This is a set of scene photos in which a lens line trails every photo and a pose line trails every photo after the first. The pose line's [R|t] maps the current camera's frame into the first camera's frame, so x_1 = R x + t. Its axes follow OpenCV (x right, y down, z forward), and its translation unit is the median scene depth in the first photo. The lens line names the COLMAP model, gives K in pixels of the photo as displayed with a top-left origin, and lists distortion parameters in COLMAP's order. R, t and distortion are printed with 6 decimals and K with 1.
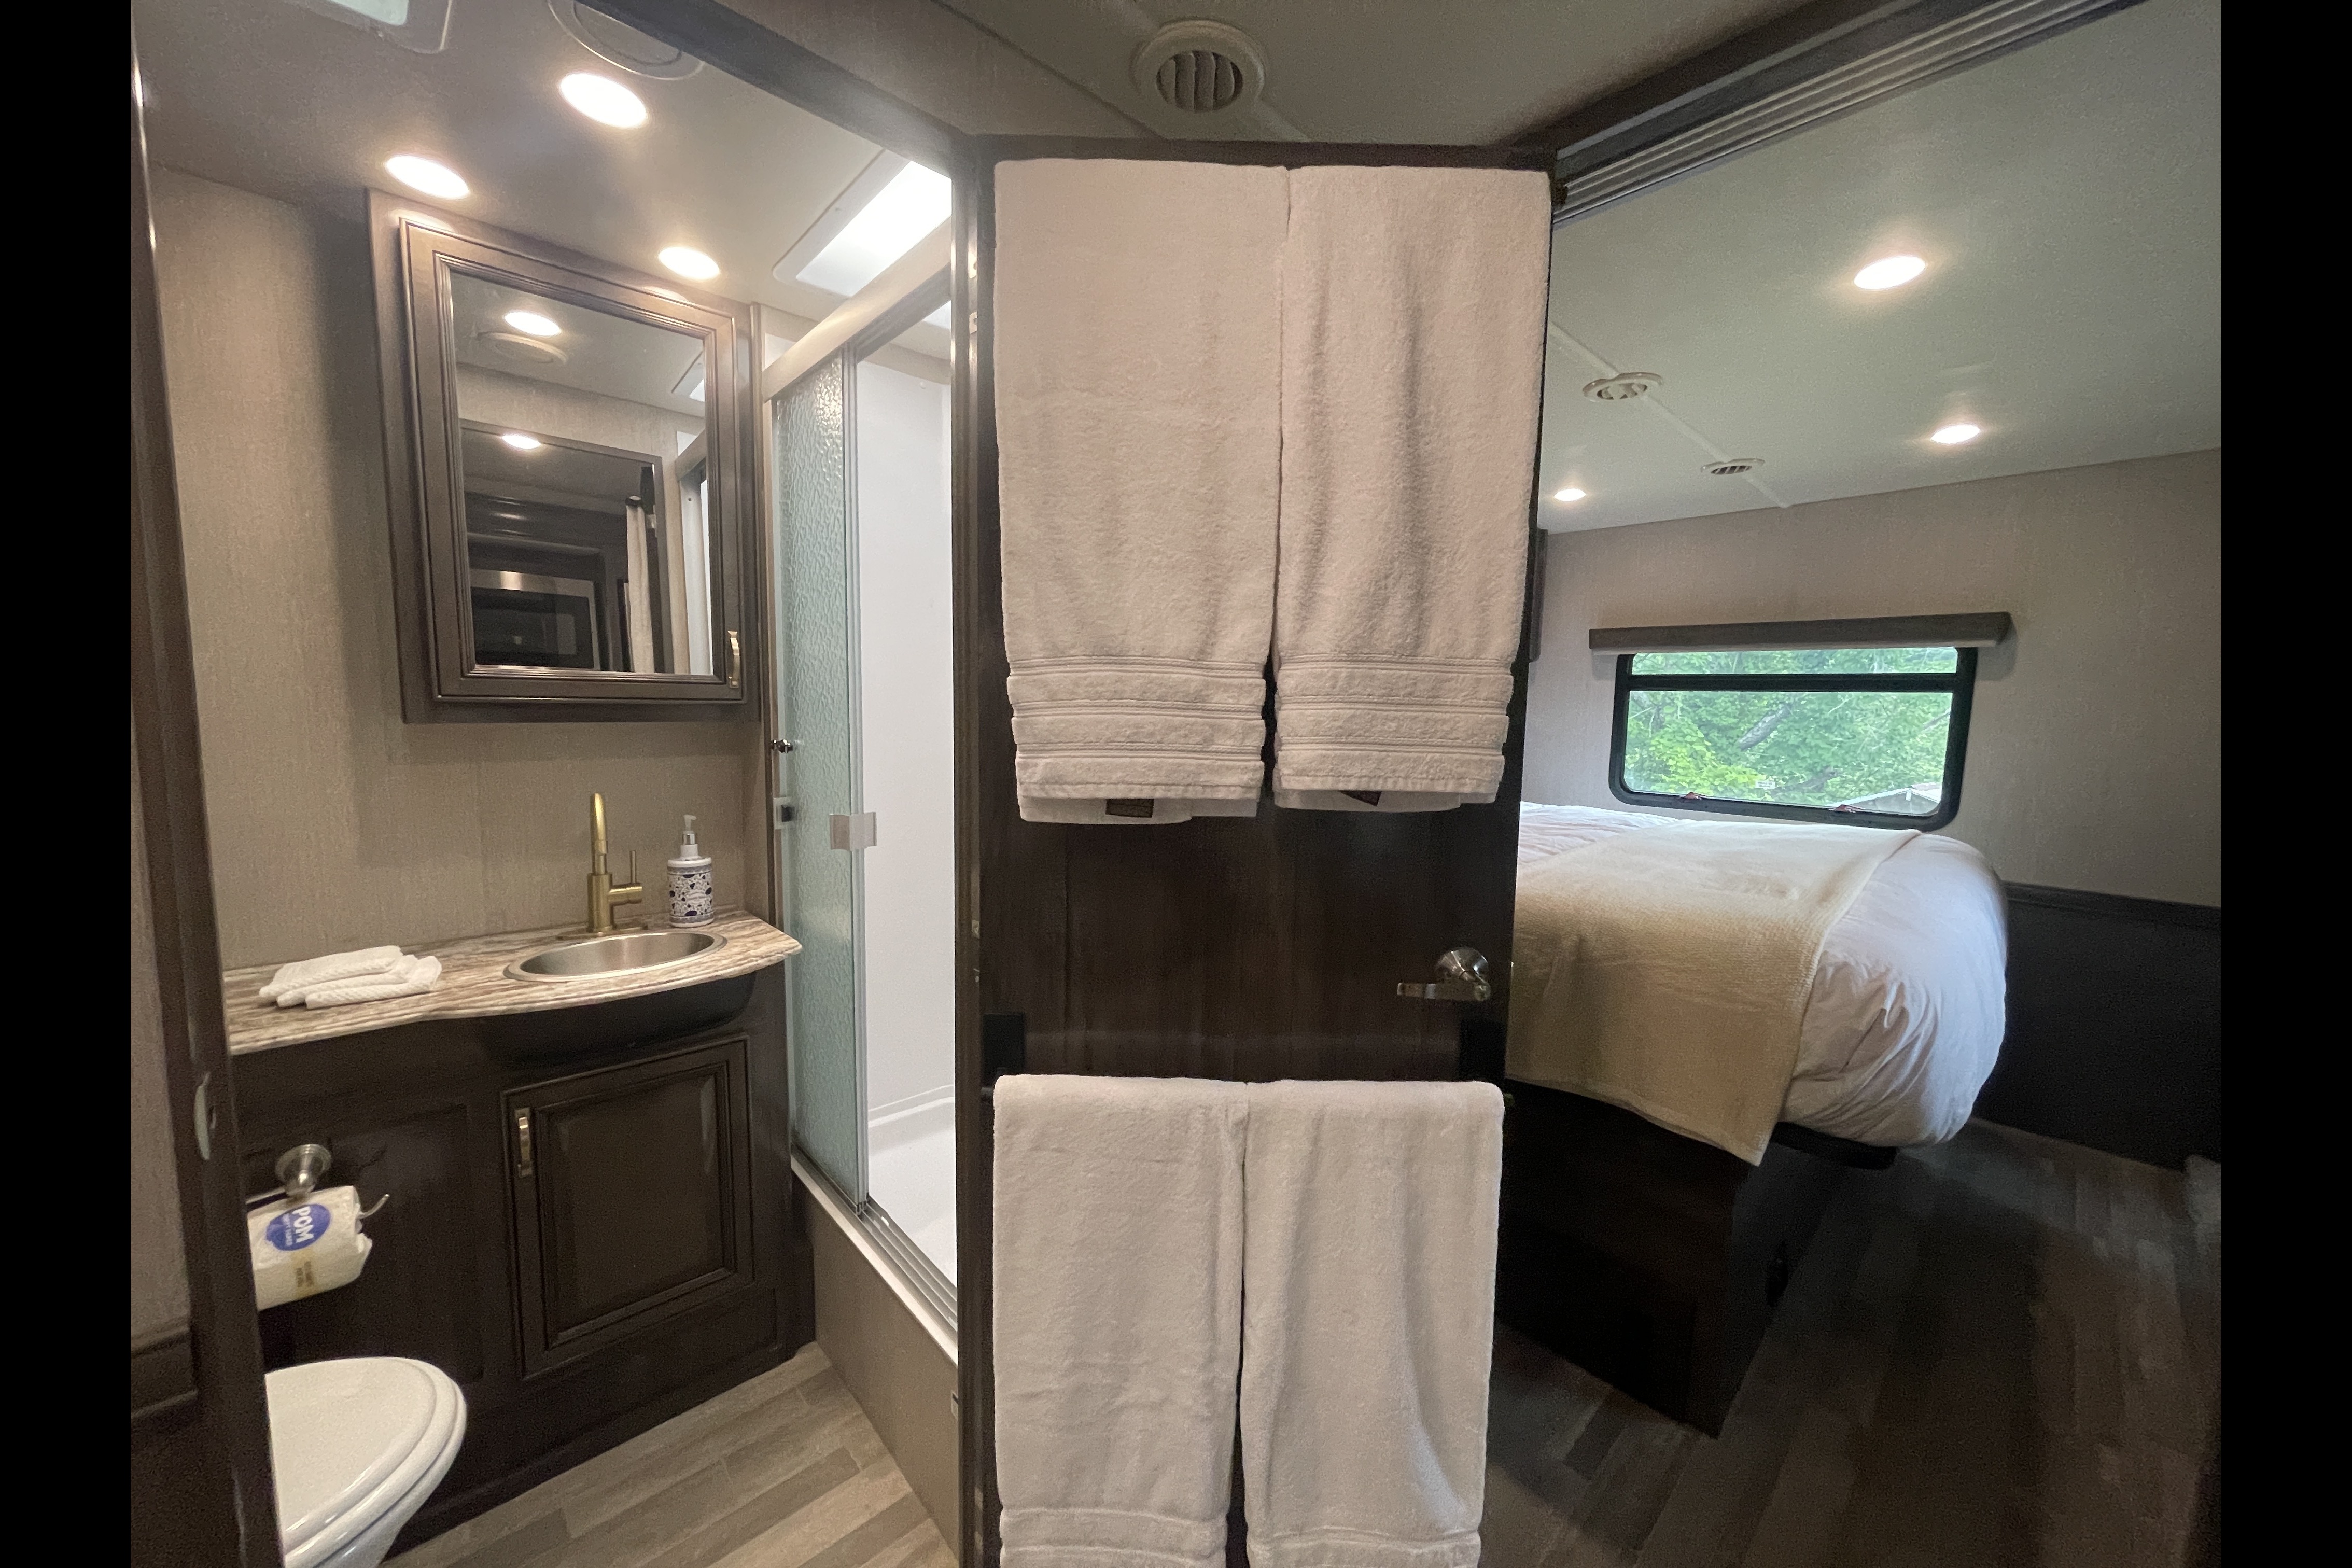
lens RADIAL K [[840.8, 0, 1166.4], [0, 840.8, 785.7], [0, 0, 1]] dist [-0.006398, 0.000168]
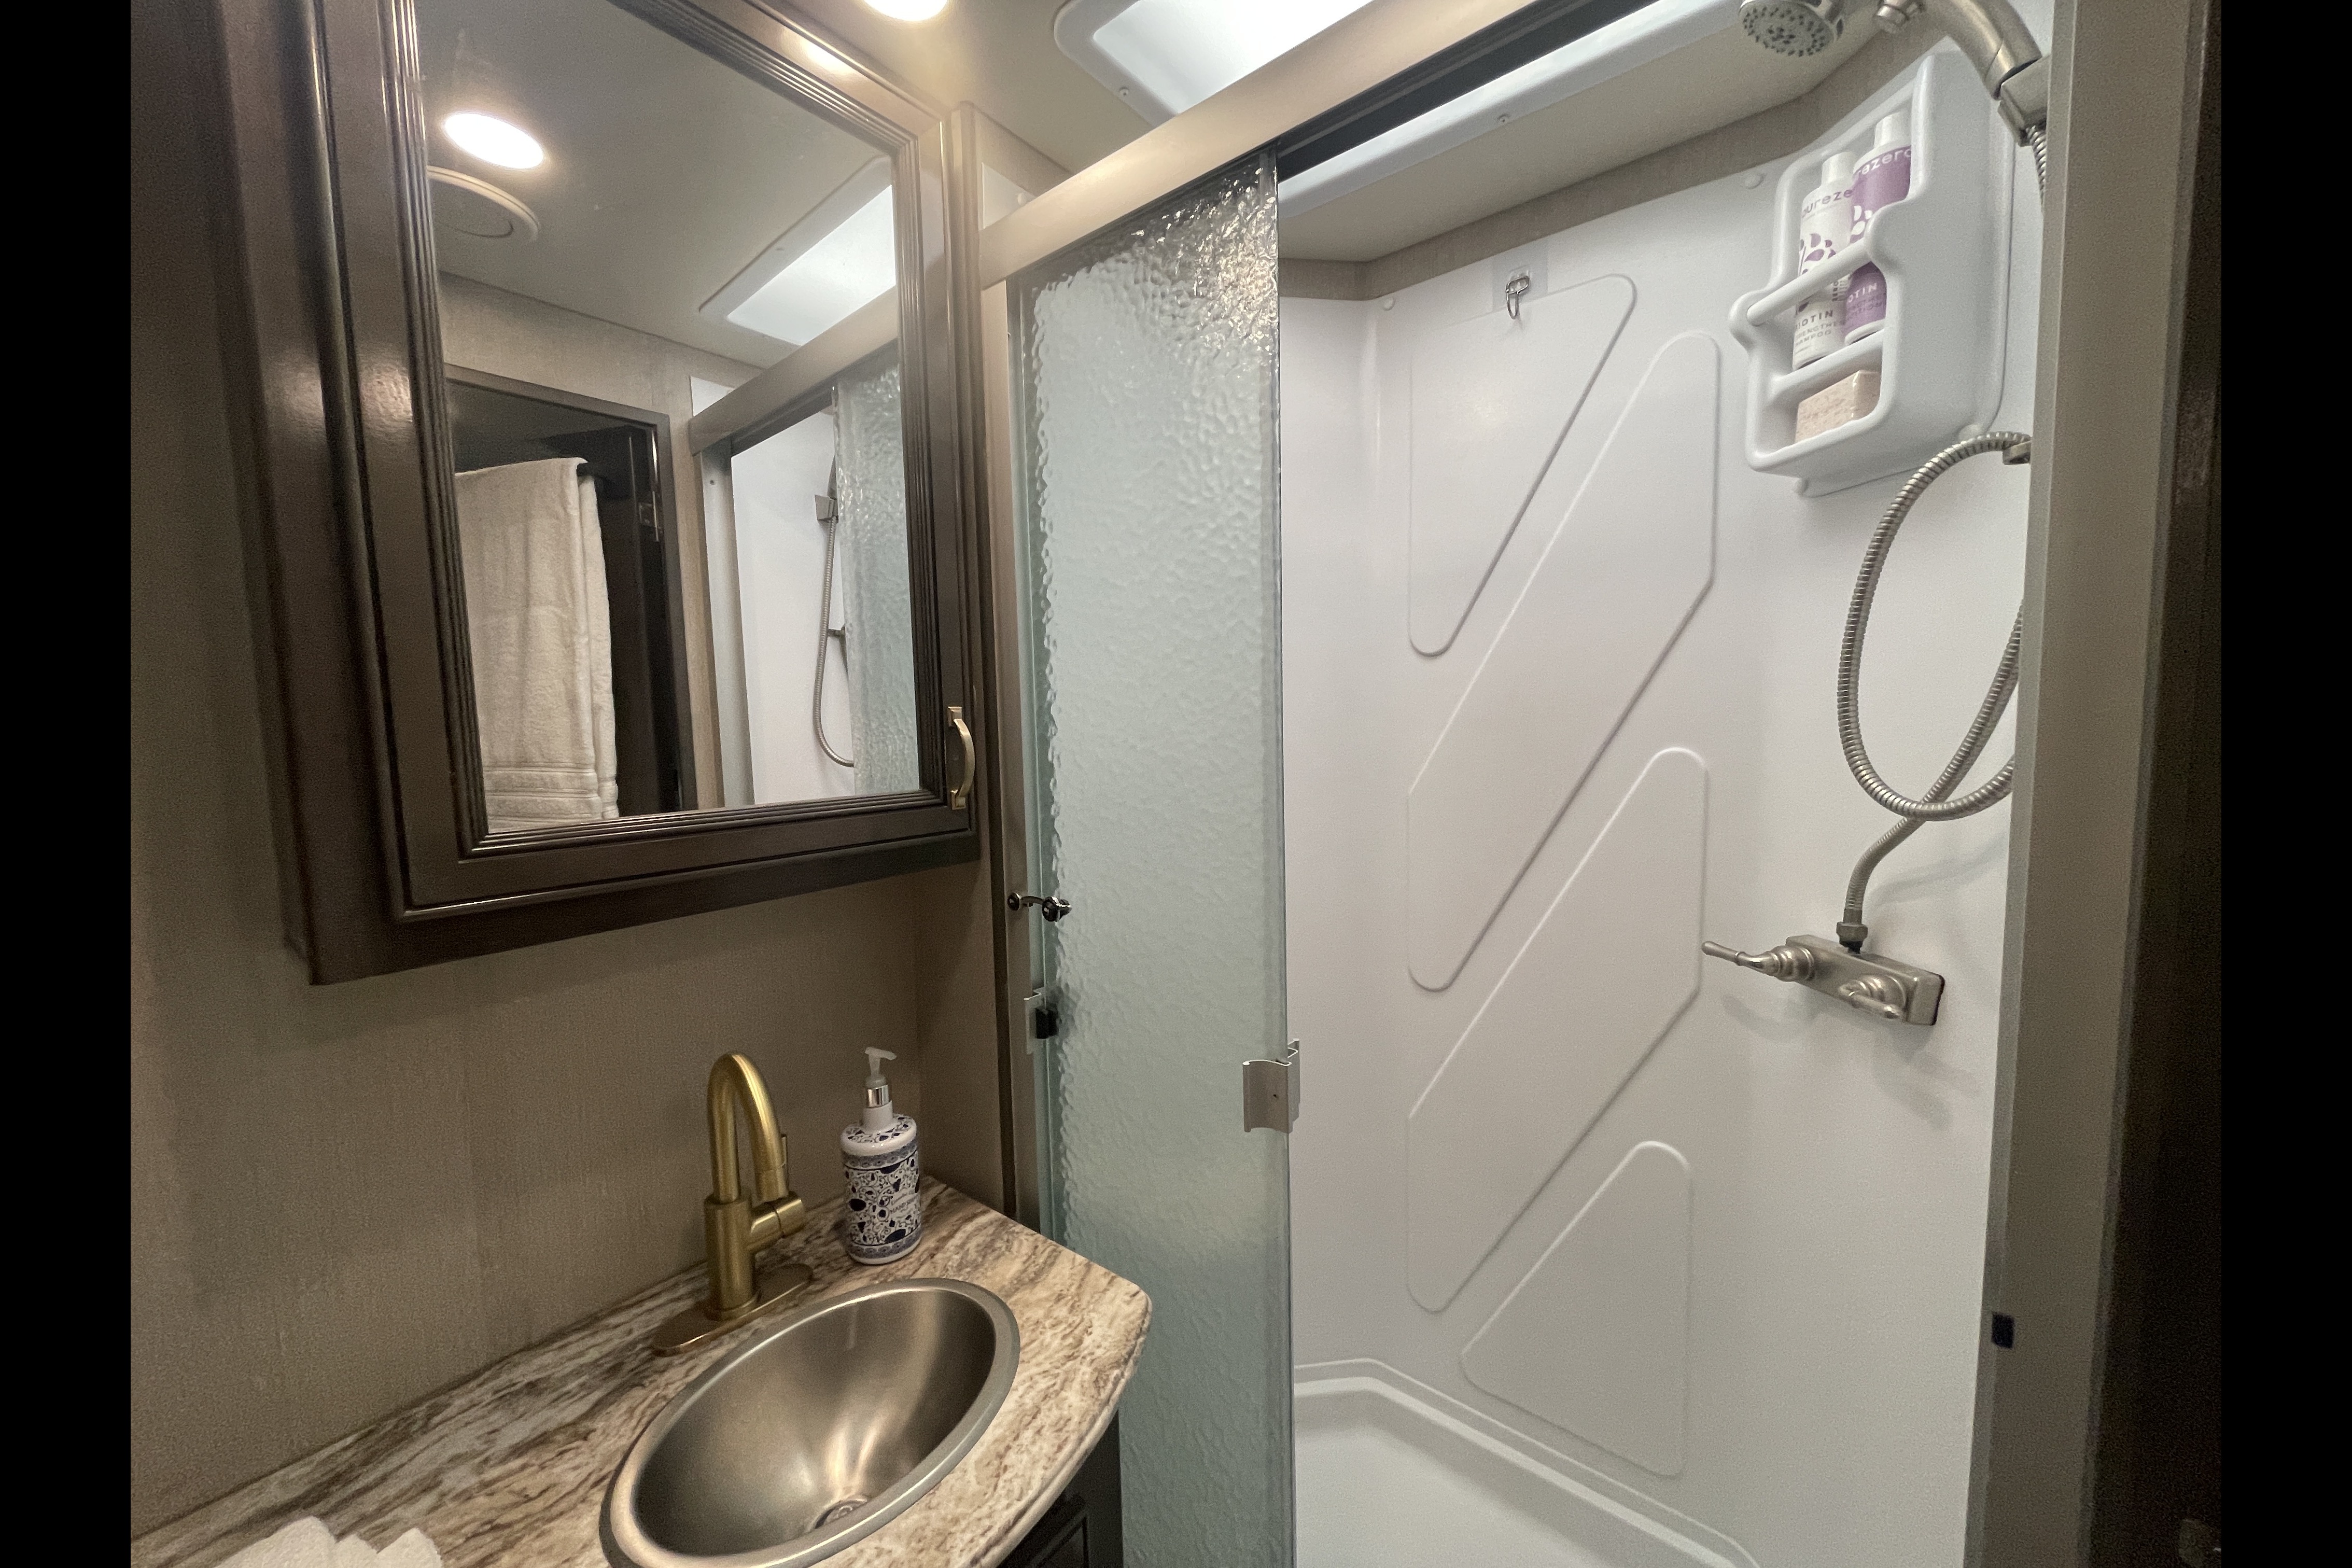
lens RADIAL K [[840.8, 0, 1166.4], [0, 840.8, 785.7], [0, 0, 1]] dist [-0.006398, 0.000168]
pose [[0.987681, -0.044847, 0.149918, -0.464531], [0.046847, 0.998854, -0.009832, -0.120642], [-0.149305, 0.016734, 0.988650, 0.444316]]
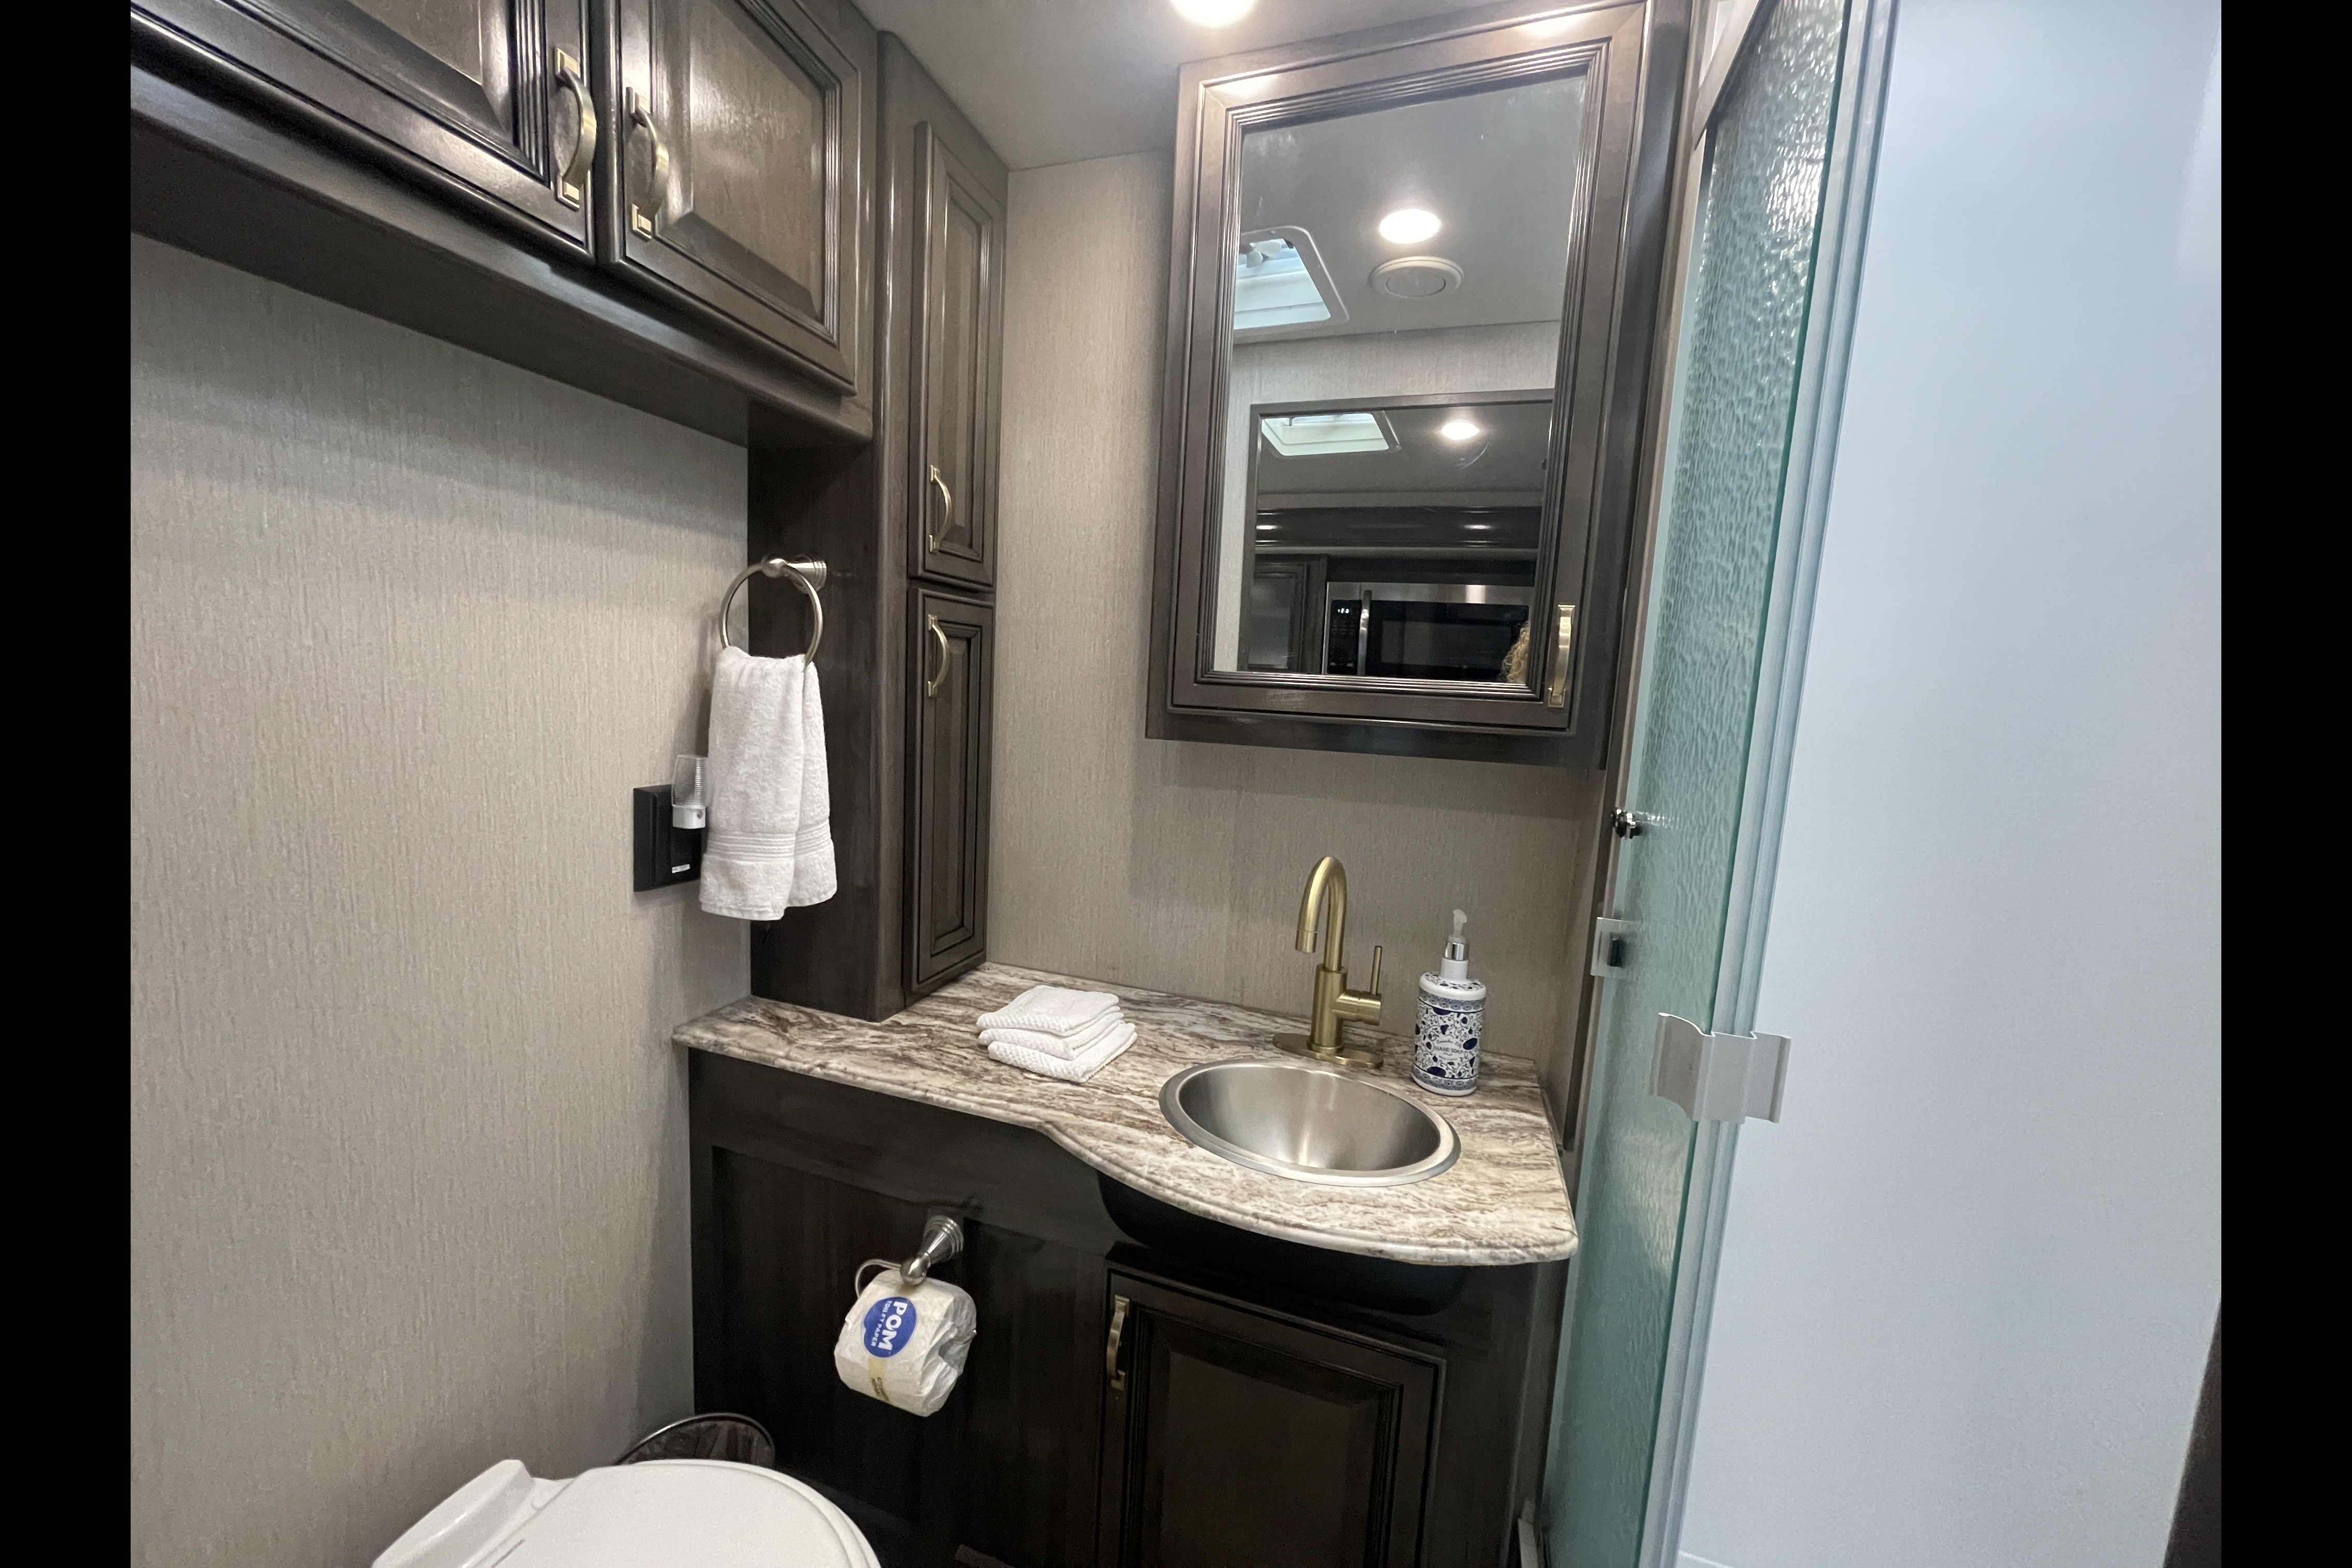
lens RADIAL K [[840.8, 0, 1166.4], [0, 840.8, 785.7], [0, 0, 1]] dist [-0.006398, 0.000168]
pose [[0.471681, 0.108636, -0.875052, -0.145636], [-0.128835, 0.990222, 0.053489, -0.062229], [0.872307, 0.087508, 0.481065, 0.515481]]
